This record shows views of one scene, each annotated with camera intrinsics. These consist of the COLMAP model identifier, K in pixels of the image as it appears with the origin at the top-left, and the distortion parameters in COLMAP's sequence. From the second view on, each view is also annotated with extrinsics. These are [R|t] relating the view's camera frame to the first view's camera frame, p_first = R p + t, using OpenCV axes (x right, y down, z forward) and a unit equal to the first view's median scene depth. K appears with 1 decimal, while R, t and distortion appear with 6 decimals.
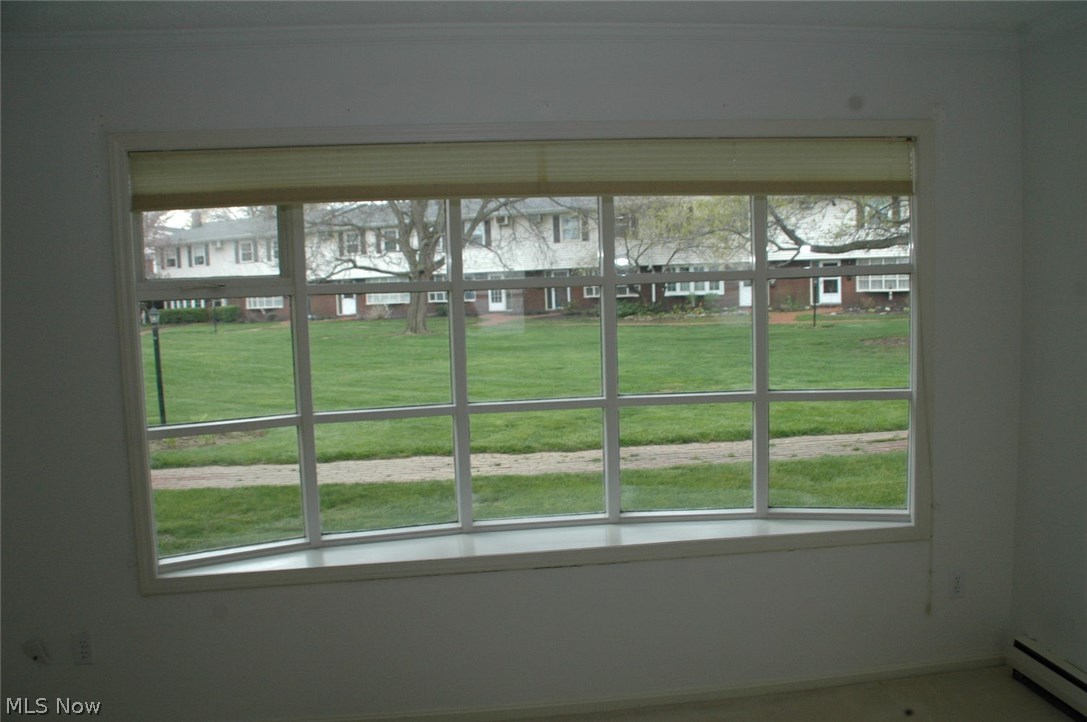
lens RADIAL K [[881.2, 0, 547.4], [0, 881.2, 367.0], [0, 0, 1]] dist [-0.166248, 0.141687]
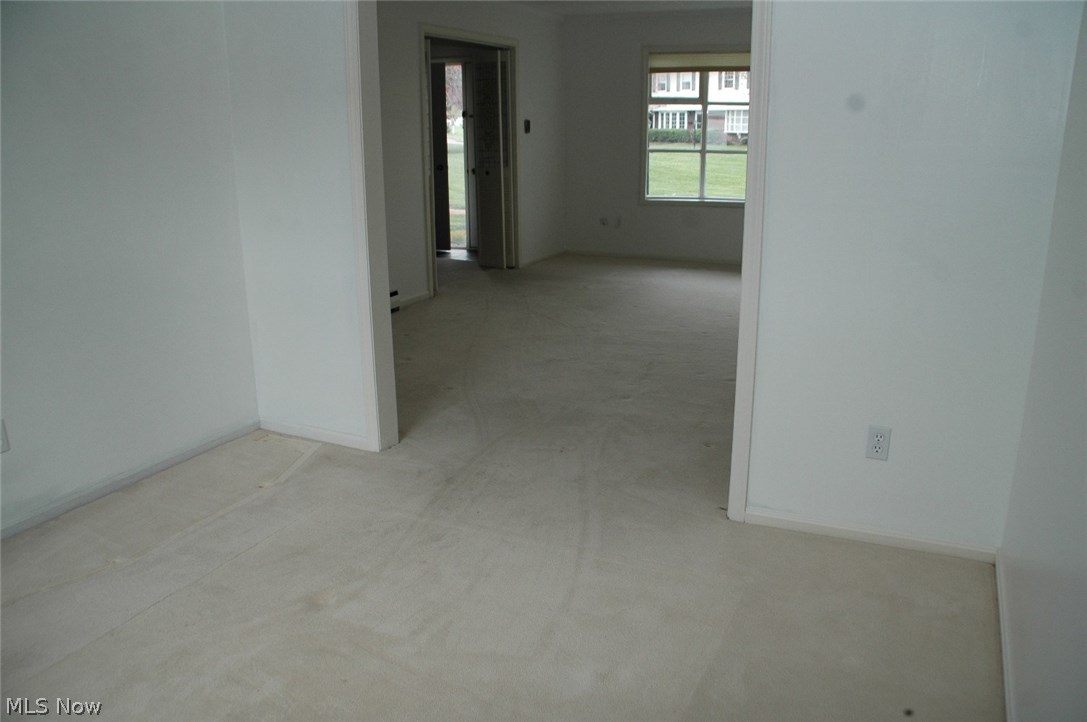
lens RADIAL K [[881.2, 0, 547.4], [0, 881.2, 367.0], [0, 0, 1]] dist [-0.166248, 0.141687]
pose [[0.859431, 0.167646, -0.482984, 0.044912], [-0.072816, 0.975215, 0.208933, 0.011219], [0.506040, -0.144395, 0.850337, -0.101778]]
